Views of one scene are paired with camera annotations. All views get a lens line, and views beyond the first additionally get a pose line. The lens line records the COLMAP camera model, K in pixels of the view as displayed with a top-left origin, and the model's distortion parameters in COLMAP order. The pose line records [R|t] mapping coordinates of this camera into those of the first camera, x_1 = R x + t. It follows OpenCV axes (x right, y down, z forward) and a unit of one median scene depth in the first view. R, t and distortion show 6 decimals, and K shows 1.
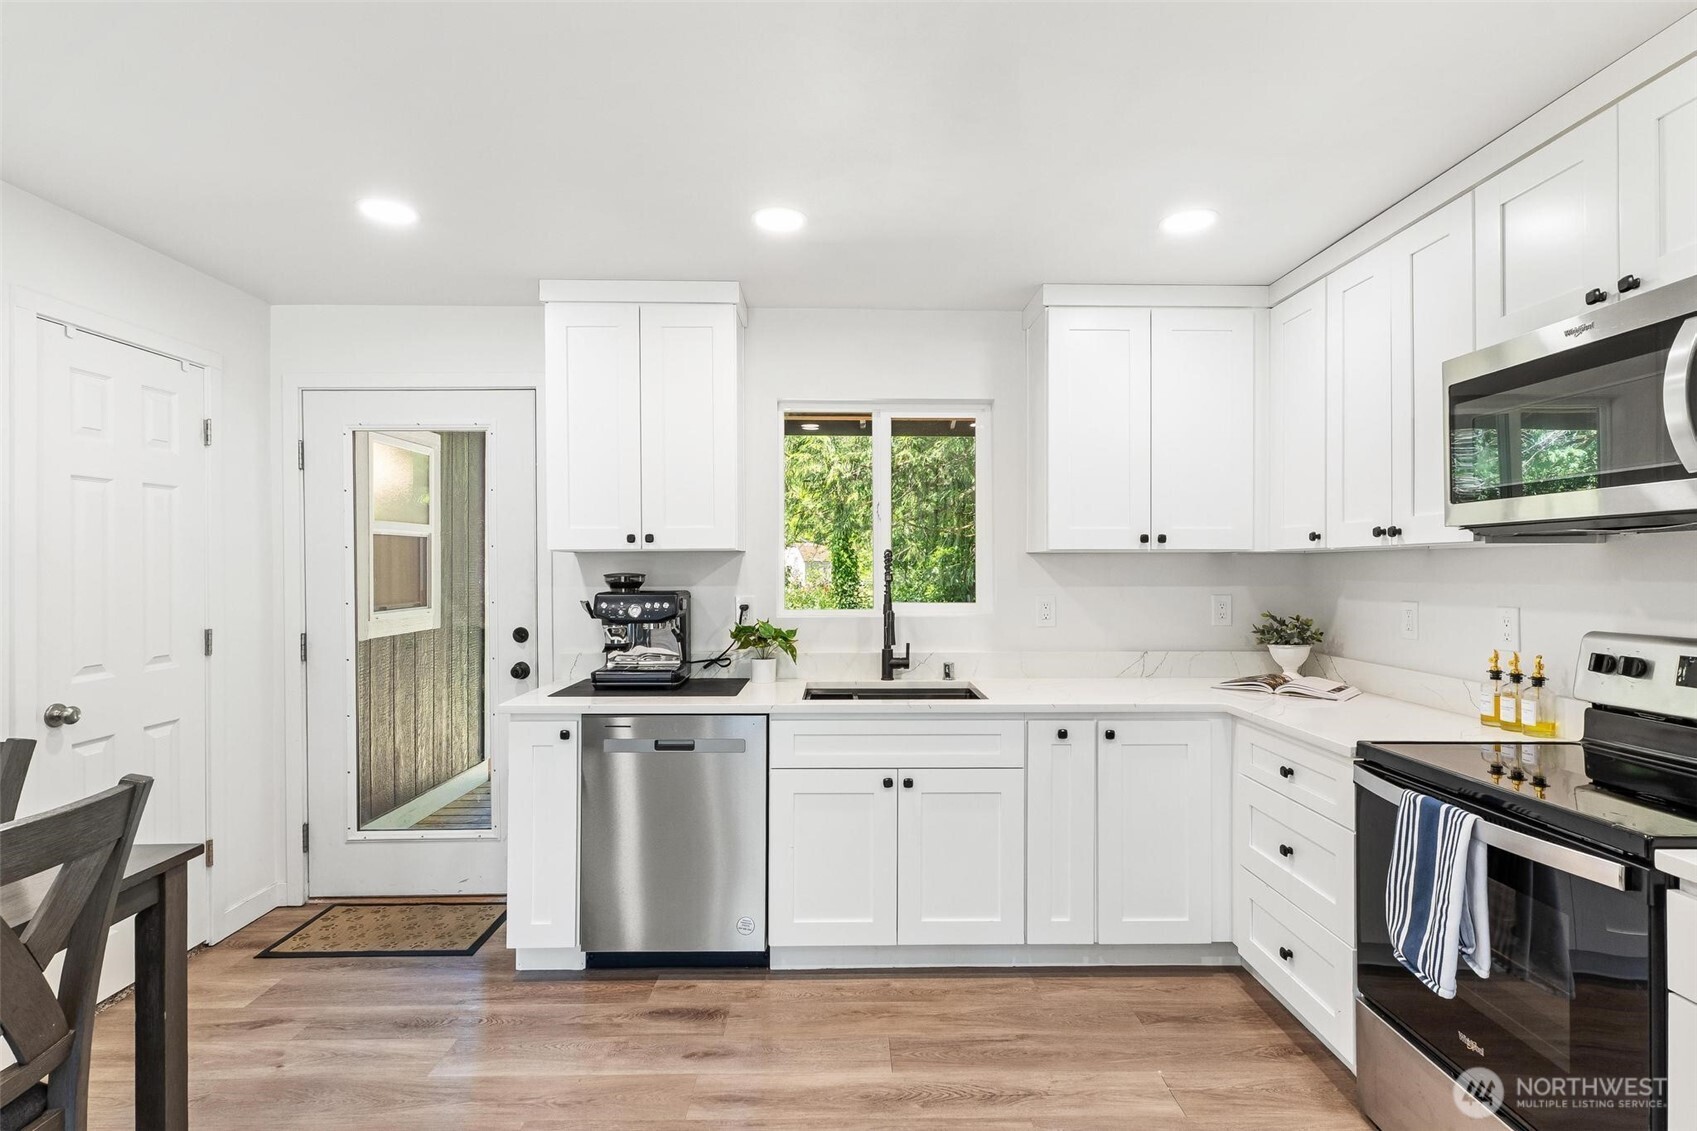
lens RADIAL K [[819.9, 0, 853.5], [0, 819.9, 569.8], [0, 0, 1]] dist [0.006726, -0.003118]
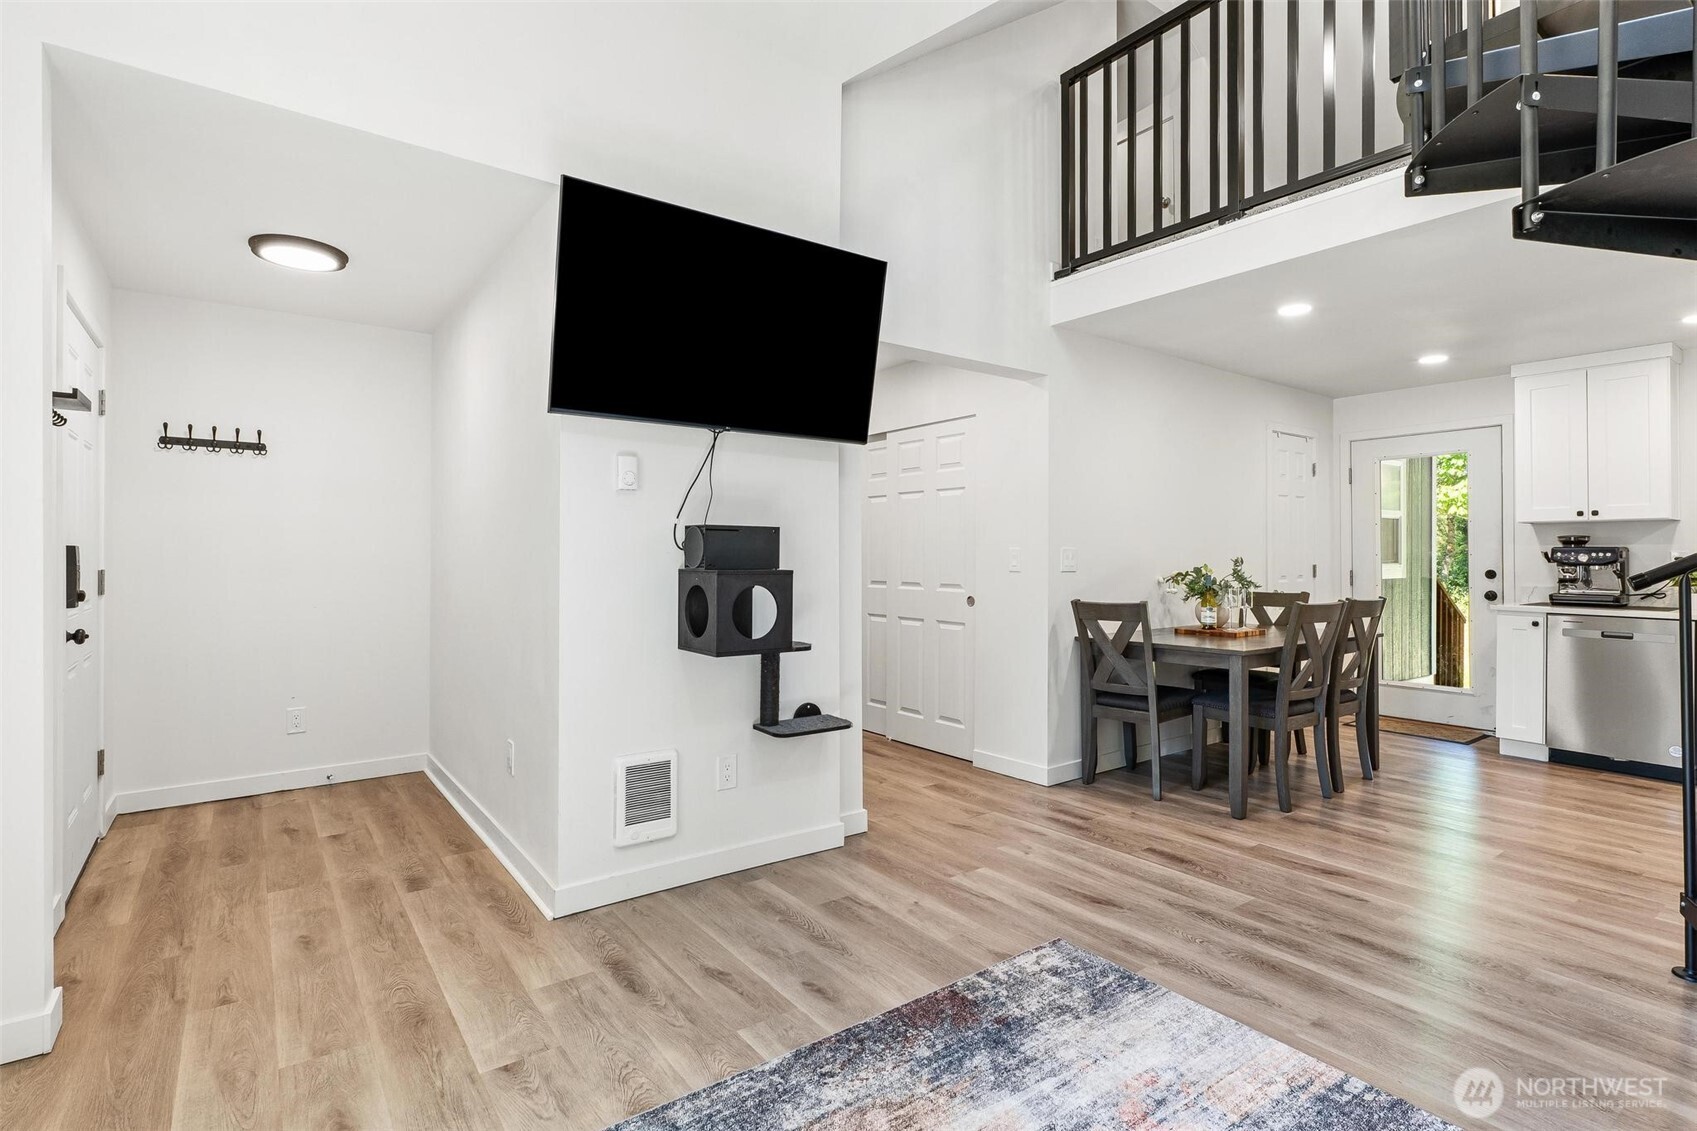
lens RADIAL K [[819.9, 0, 868.8], [0, 819.9, 539.9], [0, 0, 1]] dist [0.006726, -0.003118]
pose [[0.592609, -0.012091, -0.805400, 0.202620], [-0.005934, 0.999795, -0.019375, 0.053632], [0.805468, 0.016261, 0.592416, -1.078756]]
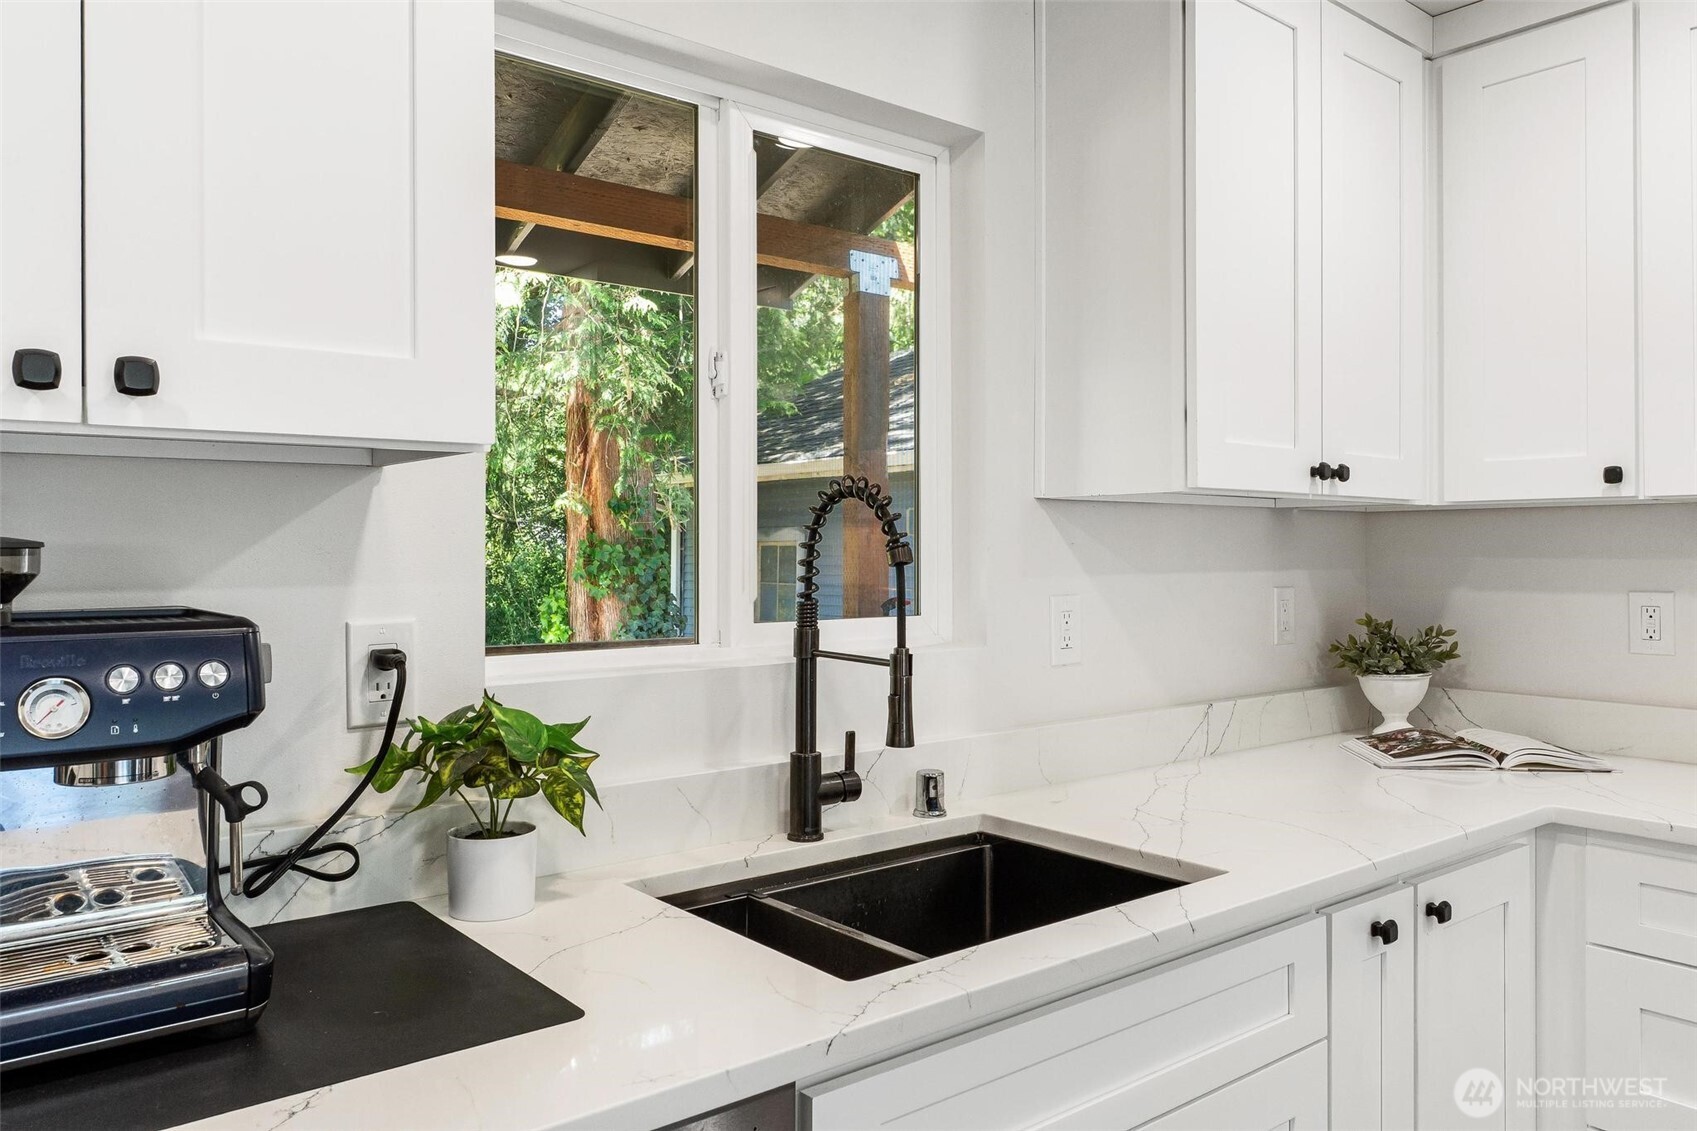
lens RADIAL K [[1209.7, 0, 858.8], [0, 1209.7, 540.0], [0, 0, 1]] dist [0.006745, -0.000213]
pose [[0.778909, 0.007303, 0.627095, -0.296696], [0.000997, 0.999917, -0.012882, 0.010319], [-0.627137, 0.010659, 0.778836, 0.611046]]
